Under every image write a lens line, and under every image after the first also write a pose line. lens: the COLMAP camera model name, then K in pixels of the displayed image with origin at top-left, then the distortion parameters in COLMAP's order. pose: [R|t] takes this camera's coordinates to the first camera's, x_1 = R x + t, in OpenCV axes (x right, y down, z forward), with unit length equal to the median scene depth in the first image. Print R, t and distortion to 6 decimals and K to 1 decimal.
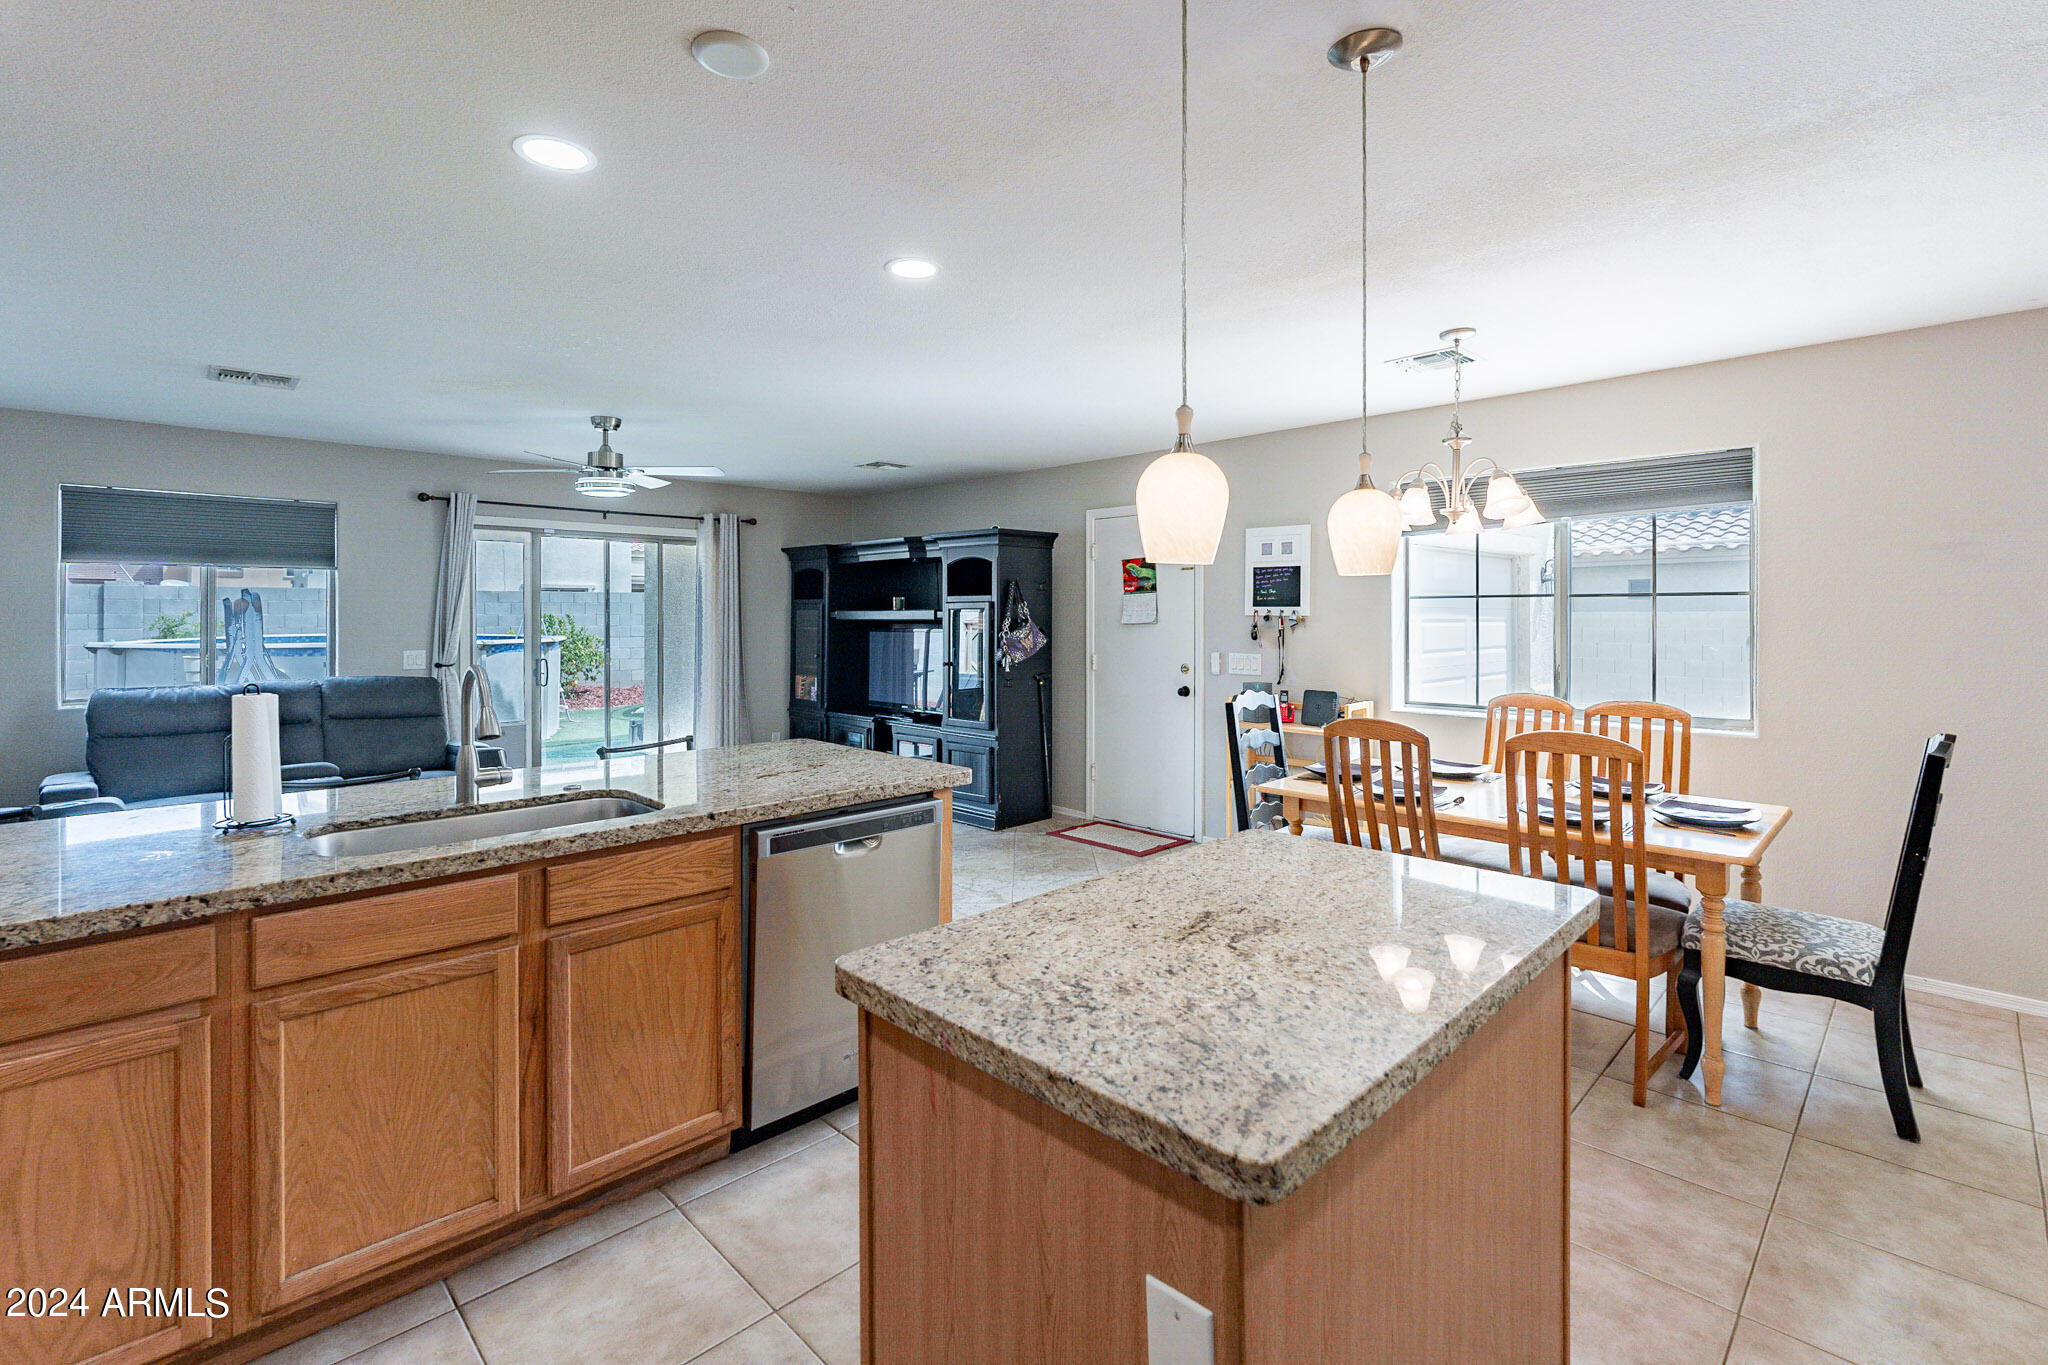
lens RADIAL K [[923.7, 0, 1025.7], [0, 923.7, 616.2], [0, 0, 1]] dist [-0.003017, -0.000036]
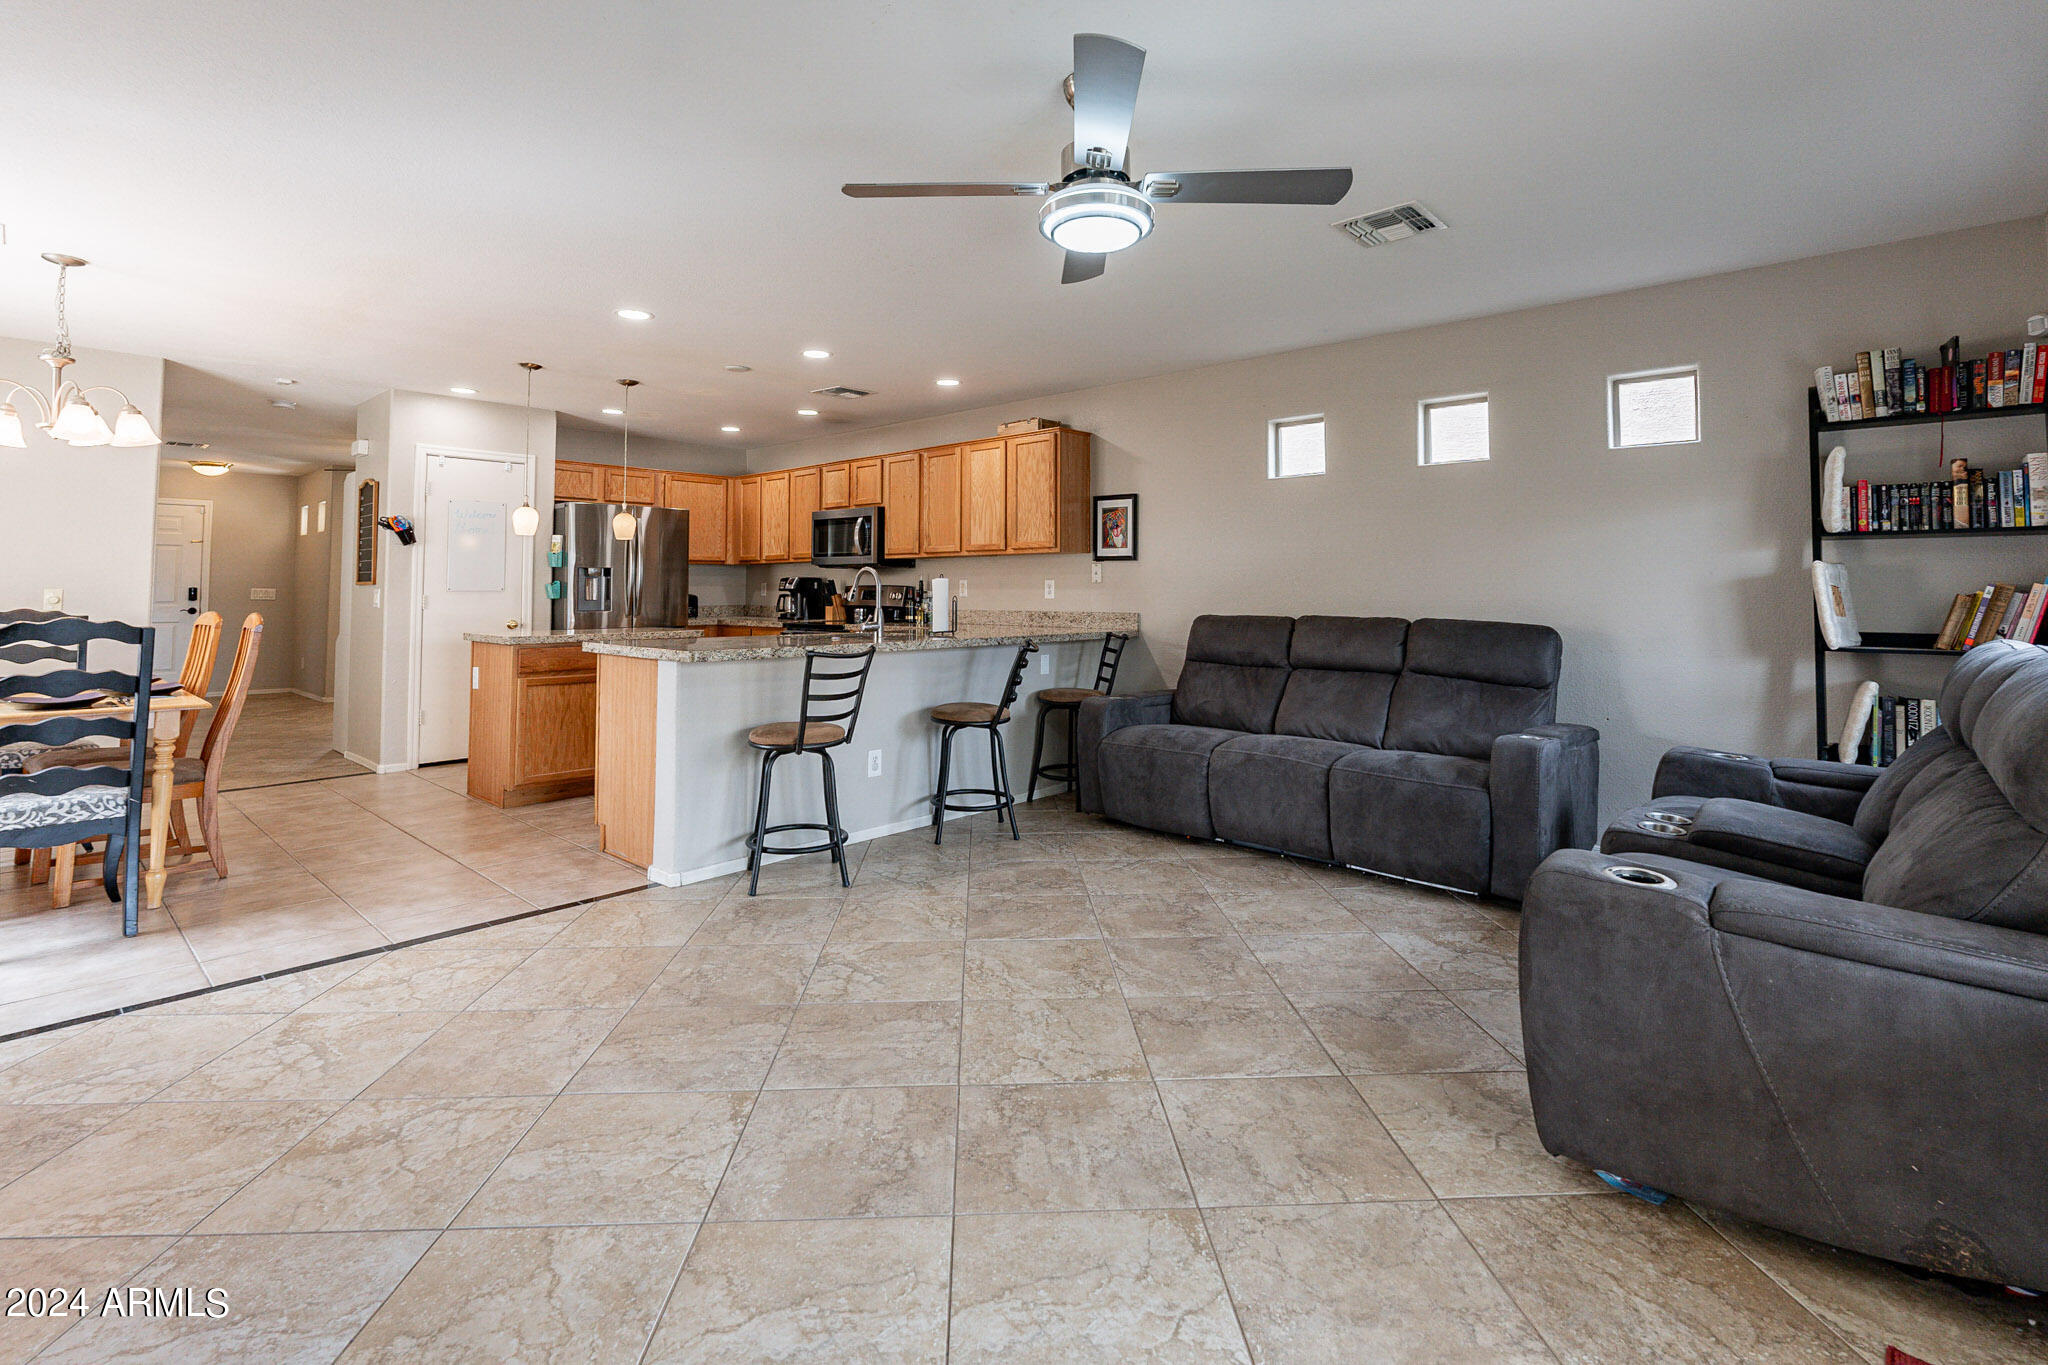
lens RADIAL K [[954.3, 0, 1038.3], [0, 954.3, 568.6], [0, 0, 1]] dist [-0.009780, 0.000049]
pose [[-0.998091, -0.000234, -0.061768, -0.371998], [0.001092, 0.999770, -0.021426, 0.044736], [0.061759, -0.021452, -0.997861, 1.391874]]
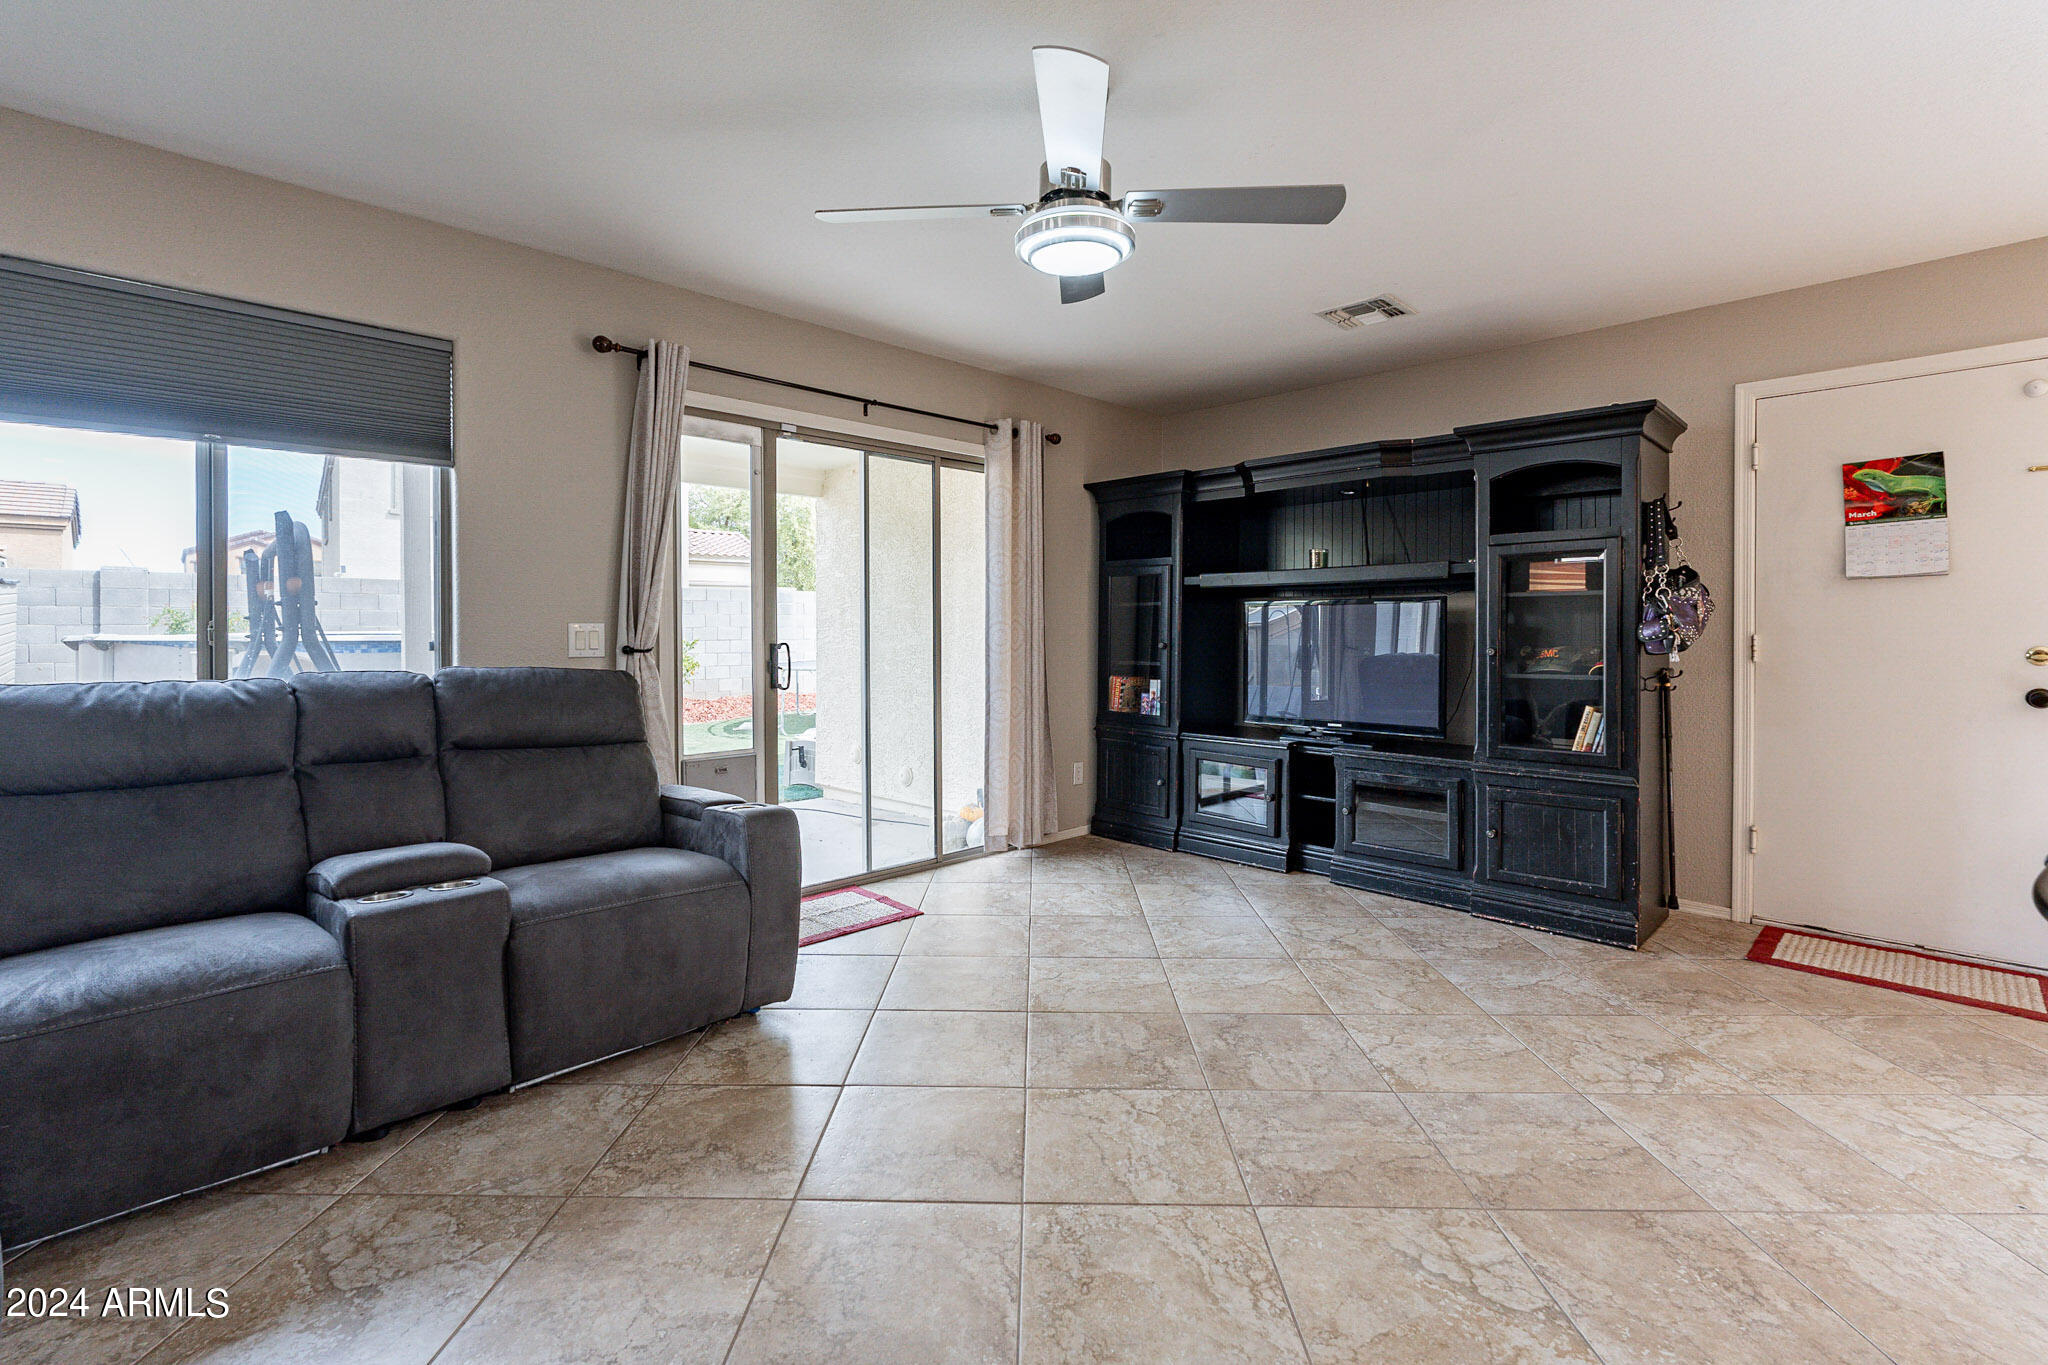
lens RADIAL K [[913.8, 0, 1028.6], [0, 913.8, 636.8], [0, 0, 1]] dist [-0.000961, -0.000559]
pose [[0.999949, 0.001564, -0.010014, -0.445605], [-0.001515, 0.999987, 0.004893, 0.048308], [0.010021, -0.004877, 0.999938, 0.516869]]
